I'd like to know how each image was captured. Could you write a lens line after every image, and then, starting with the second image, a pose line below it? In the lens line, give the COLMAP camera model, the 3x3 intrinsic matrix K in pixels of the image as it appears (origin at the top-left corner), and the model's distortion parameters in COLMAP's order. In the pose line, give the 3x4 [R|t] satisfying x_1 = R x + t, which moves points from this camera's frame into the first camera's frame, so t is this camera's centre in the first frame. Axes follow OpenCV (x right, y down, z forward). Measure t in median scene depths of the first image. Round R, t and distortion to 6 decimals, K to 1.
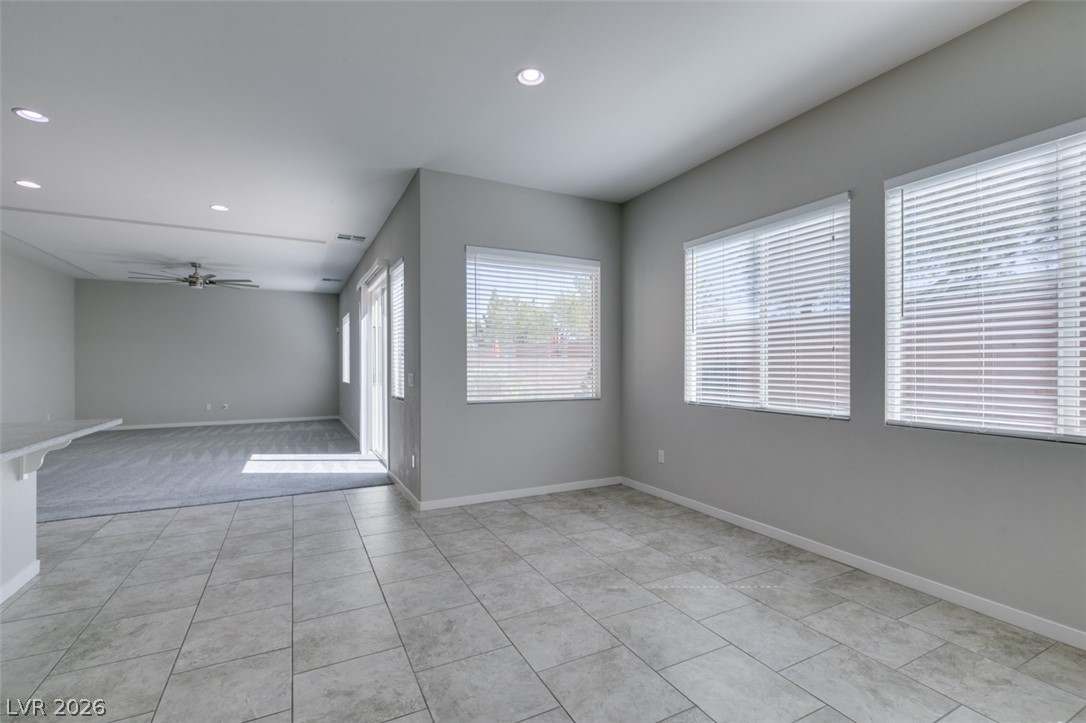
lens RADIAL K [[484.7, 0, 541.7], [0, 484.7, 364.8], [0, 0, 1]] dist [0.005200, -0.001322]
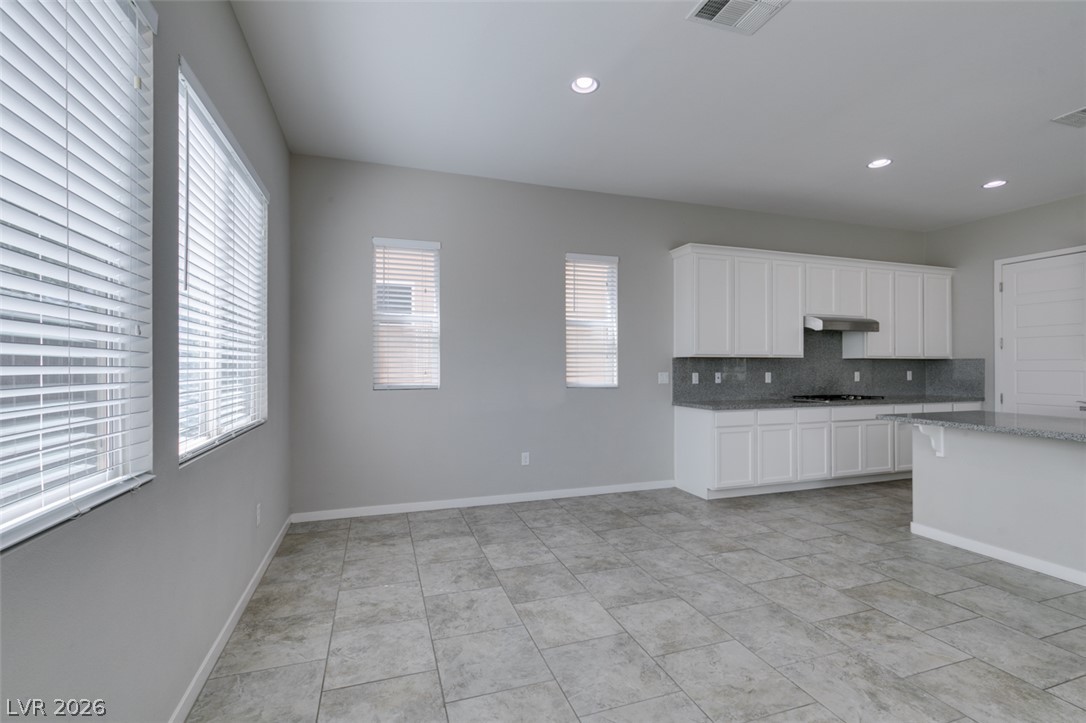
lens RADIAL K [[484.7, 0, 541.7], [0, 484.7, 364.8], [0, 0, 1]] dist [0.005200, -0.001322]
pose [[-0.989052, 0.001889, 0.147553, 0.156465], [0.001291, 0.999991, -0.004151, 0.001263], [-0.147559, -0.003915, -0.989045, 1.289983]]
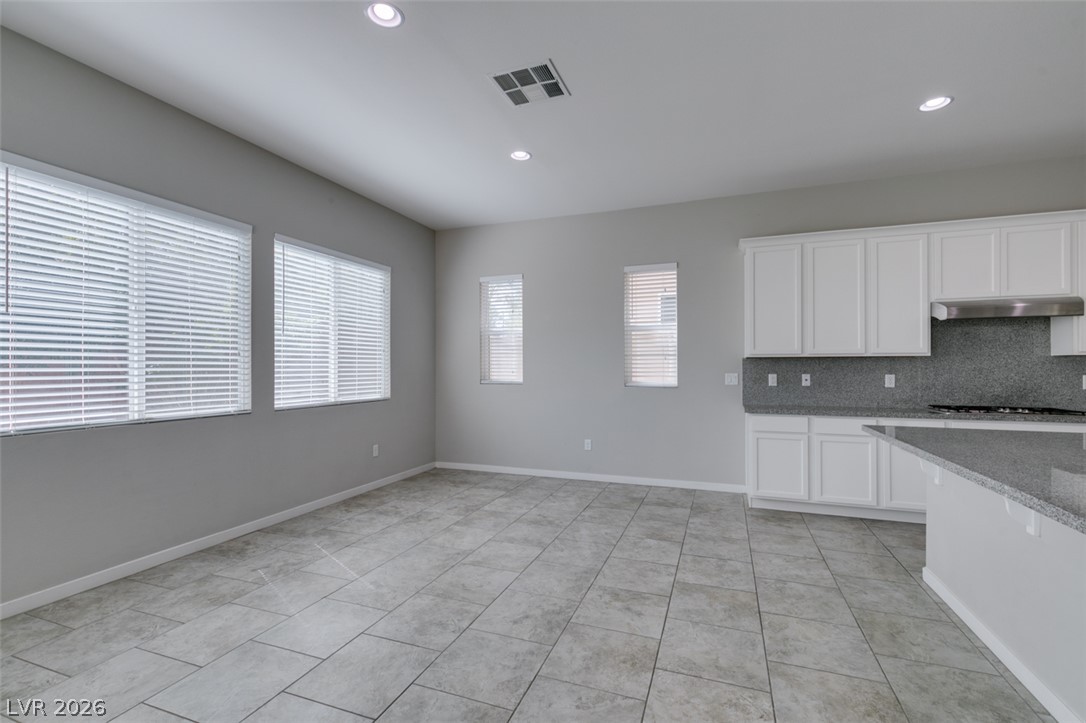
lens RADIAL K [[484.7, 0, 541.7], [0, 484.7, 364.8], [0, 0, 1]] dist [0.005200, -0.001322]
pose [[-0.672327, 0.006288, 0.740227, -0.686816], [0.001488, 0.999973, -0.007143, 0.003087], [-0.740253, -0.003702, -0.672319, 1.157604]]
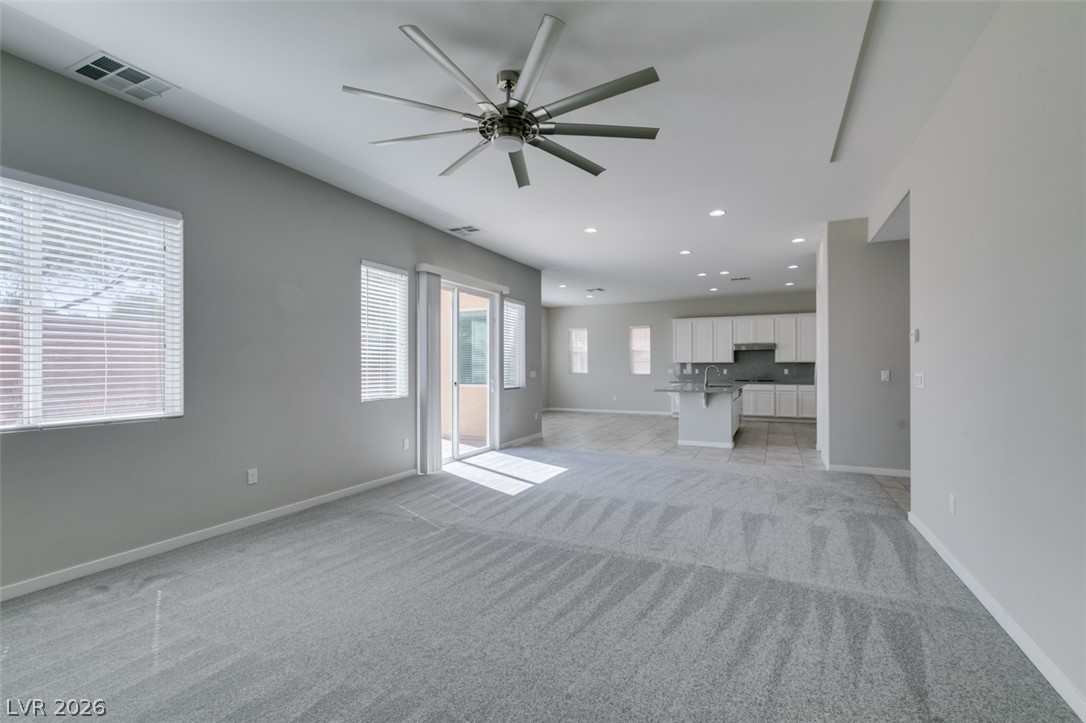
lens RADIAL K [[486.3, 0, 542.3], [0, 486.3, 364.9], [0, 0, 1]] dist [0.000786, -0.001287]
pose [[-0.608332, 0.006006, 0.793660, -2.368939], [0.002603, 0.999981, -0.005572, 0.005245], [-0.793678, -0.001324, -0.608336, 2.827955]]
